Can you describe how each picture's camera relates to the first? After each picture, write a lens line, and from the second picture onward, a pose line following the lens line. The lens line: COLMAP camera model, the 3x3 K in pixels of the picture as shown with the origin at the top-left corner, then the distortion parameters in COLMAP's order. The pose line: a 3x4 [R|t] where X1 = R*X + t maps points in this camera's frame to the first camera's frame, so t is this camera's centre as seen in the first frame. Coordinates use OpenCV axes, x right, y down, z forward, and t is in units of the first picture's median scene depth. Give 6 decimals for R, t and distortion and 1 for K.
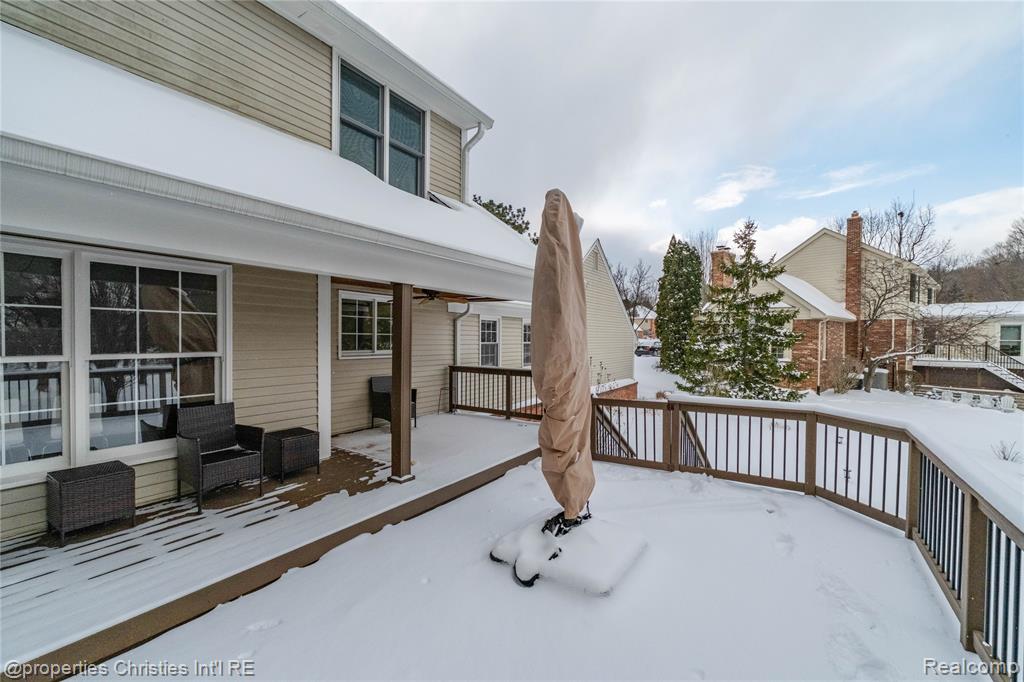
lens RADIAL K [[437.2, 0, 512.6], [0, 437.2, 342.0], [0, 0, 1]] dist [0.000565, 0.002554]
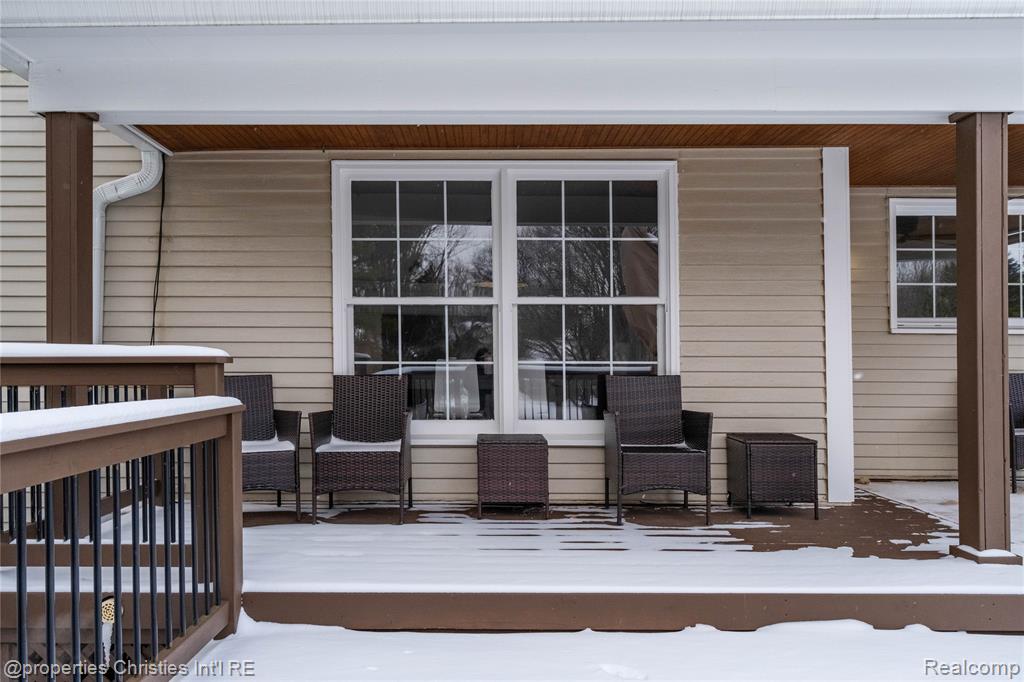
lens RADIAL K [[751.5, 0, 462.4], [0, 751.5, 350.8], [0, 0, 1]] dist [0.006131, 0.000300]
pose [[0.546457, -0.019398, -0.837262, 0.109924], [-0.008601, 0.999549, -0.028771, 0.144256], [0.837443, 0.022924, 0.546044, 0.147486]]
